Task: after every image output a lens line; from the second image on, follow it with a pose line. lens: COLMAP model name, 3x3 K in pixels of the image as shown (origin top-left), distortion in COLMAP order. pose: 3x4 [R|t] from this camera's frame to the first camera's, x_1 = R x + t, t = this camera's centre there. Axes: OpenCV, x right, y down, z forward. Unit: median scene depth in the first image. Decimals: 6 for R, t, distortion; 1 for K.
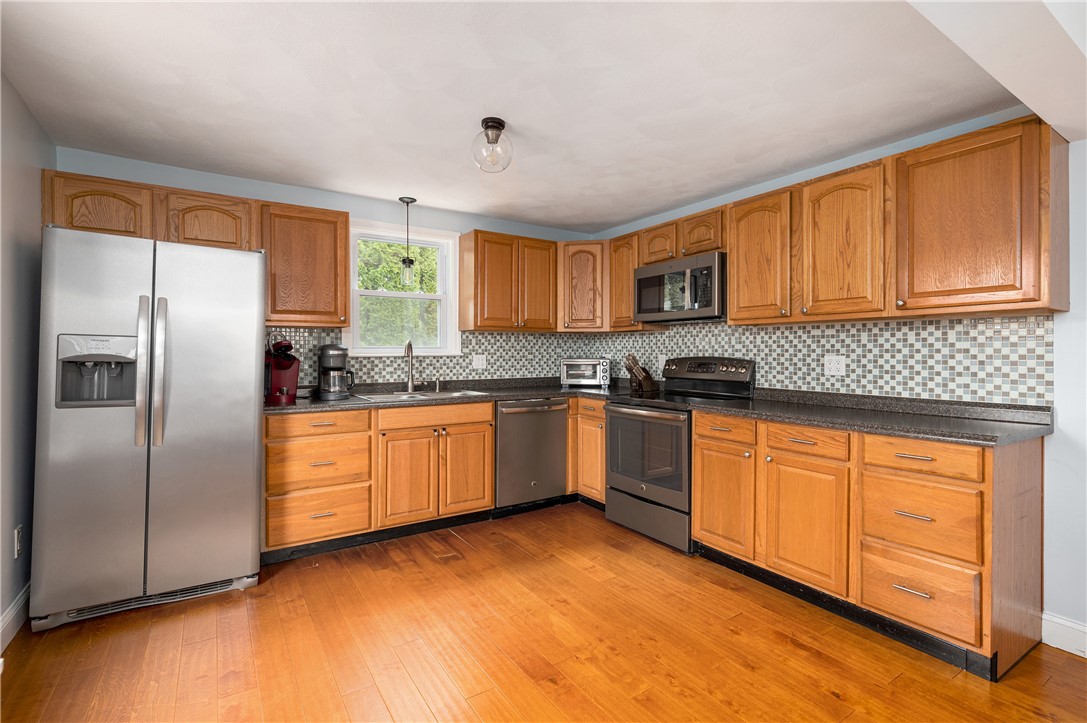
lens RADIAL K [[496.7, 0, 546.5], [0, 496.7, 353.4], [0, 0, 1]] dist [-0.002535, 0.000171]
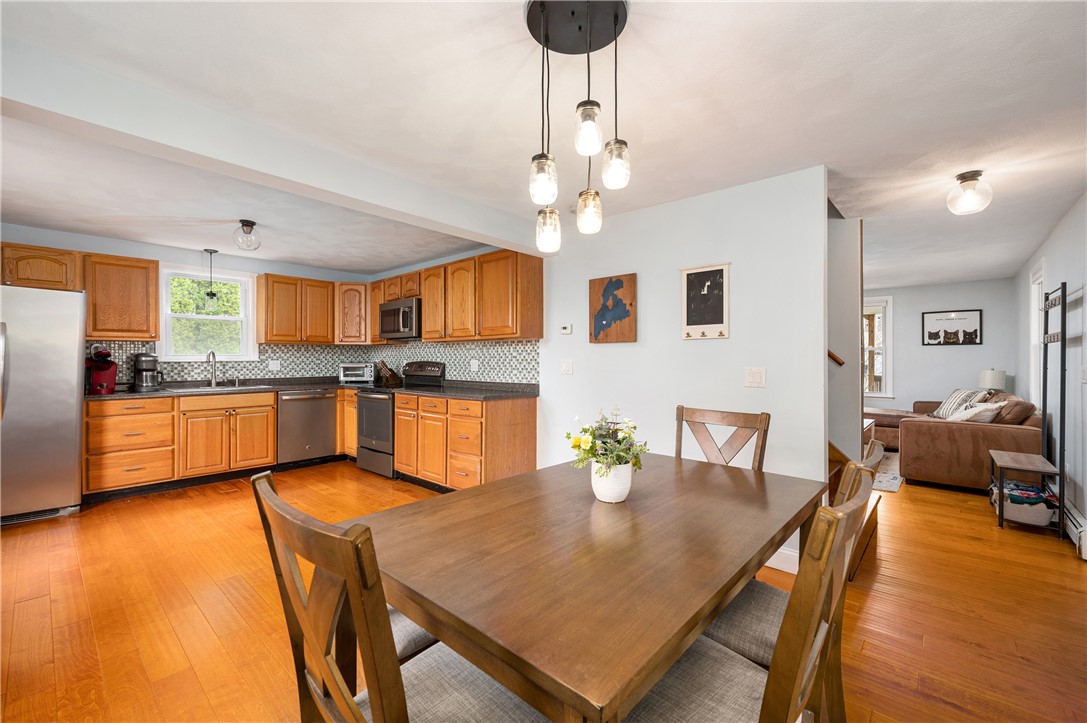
lens RADIAL K [[452.3, 0, 533.6], [0, 452.3, 359.8], [0, 0, 1]] dist [-0.002134, 0.000329]
pose [[0.970487, -0.001947, 0.241145, 0.374833], [0.002507, 0.999995, -0.002015, 0.007245], [-0.241140, 0.002560, 0.970487, -0.583818]]
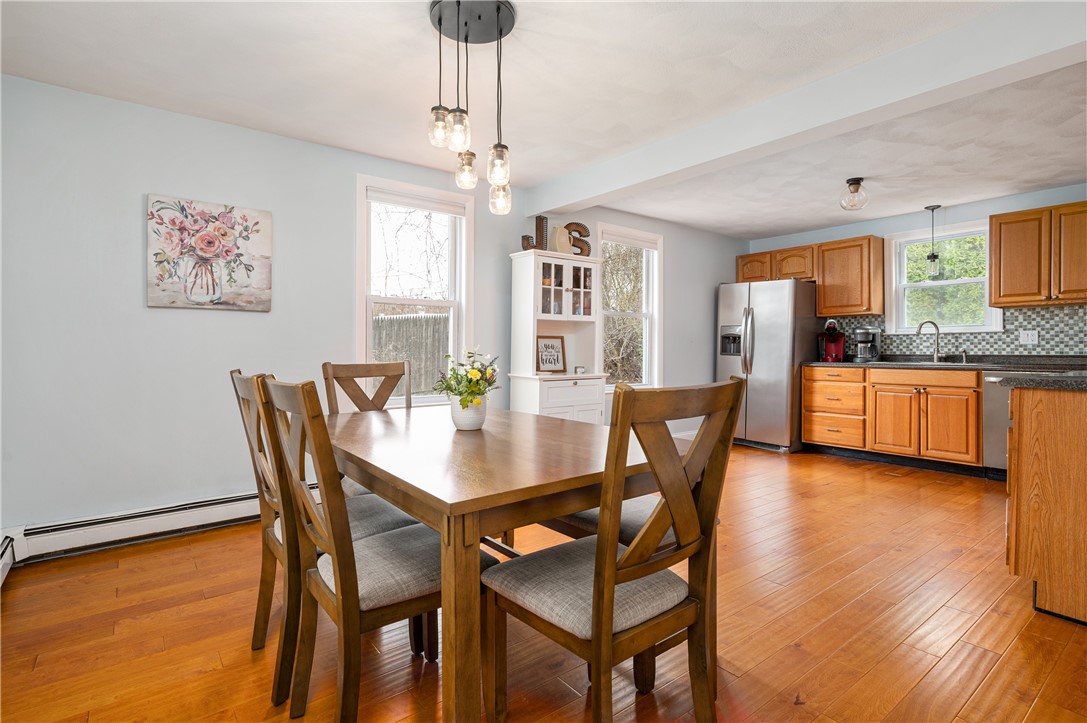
lens RADIAL K [[528.9, 0, 541.3], [0, 528.9, 350.1], [0, 0, 1]] dist [0.001245, -0.000041]
pose [[0.079551, 0.003944, -0.996823, 1.201608], [-0.000400, 0.999992, 0.003924, 0.053985], [0.996831, 0.000087, 0.079552, -0.100874]]
